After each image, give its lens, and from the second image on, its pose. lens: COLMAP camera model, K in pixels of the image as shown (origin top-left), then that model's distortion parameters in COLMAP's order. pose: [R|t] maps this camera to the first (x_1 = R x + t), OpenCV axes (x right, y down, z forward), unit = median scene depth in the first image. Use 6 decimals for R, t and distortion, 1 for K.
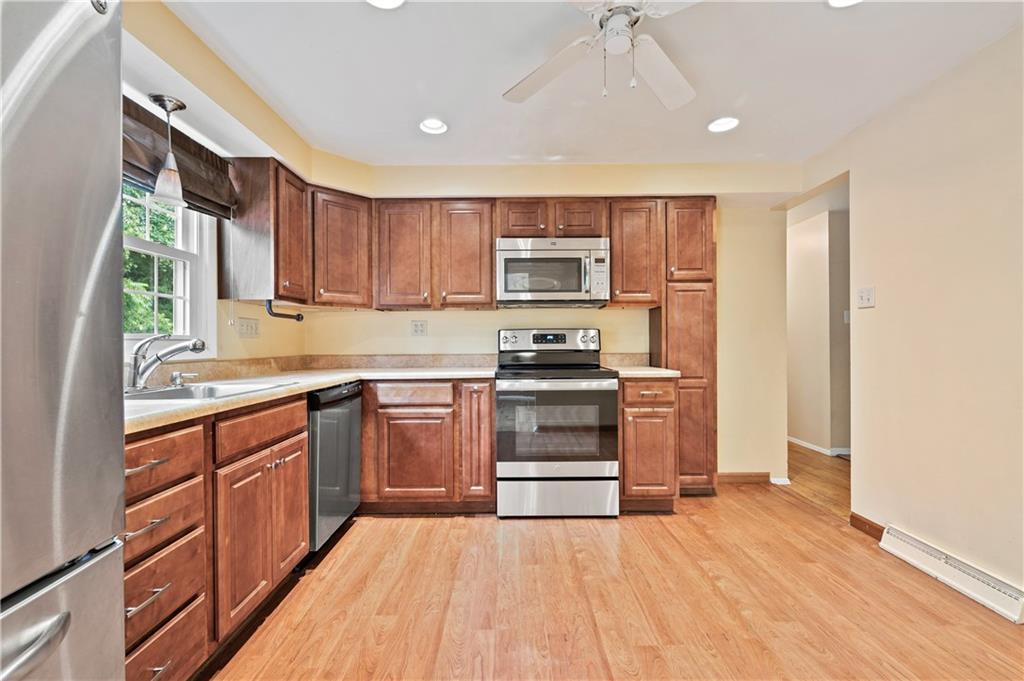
lens RADIAL K [[431.7, 0, 513.2], [0, 431.7, 341.5], [0, 0, 1]] dist [-0.001228, -0.000305]
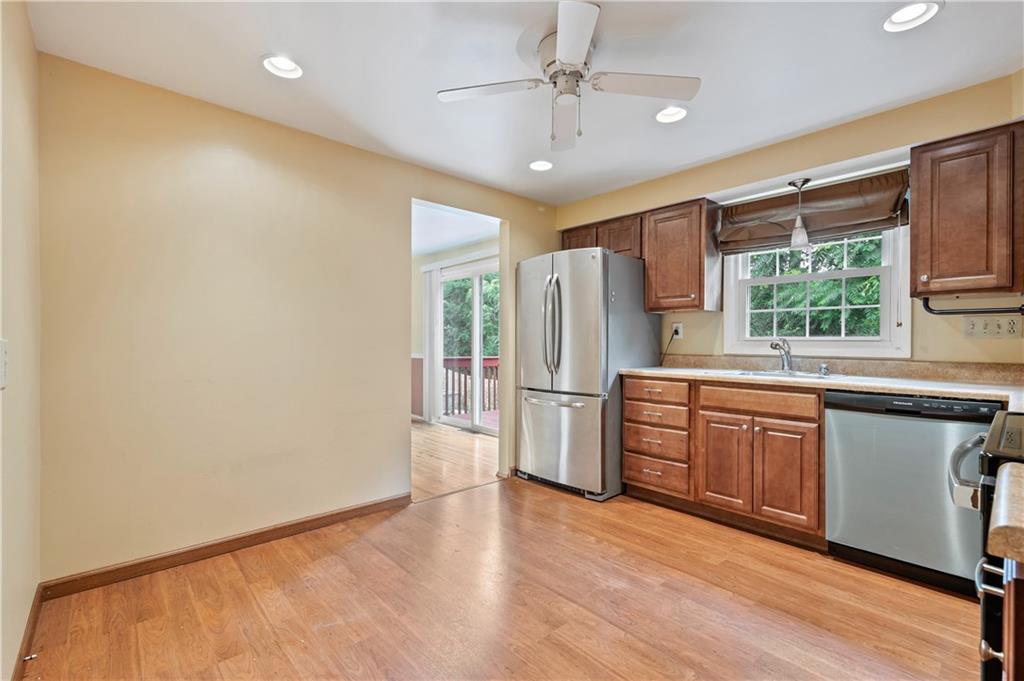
lens RADIAL K [[455.6, 0, 510.7], [0, 455.6, 342.5], [0, 0, 1]] dist [-0.000401, -0.000005]
pose [[-0.750561, 0.004668, -0.660785, 1.118571], [0.004511, 0.999988, 0.001940, -0.007859], [0.660786, -0.001524, -0.750573, 1.718165]]
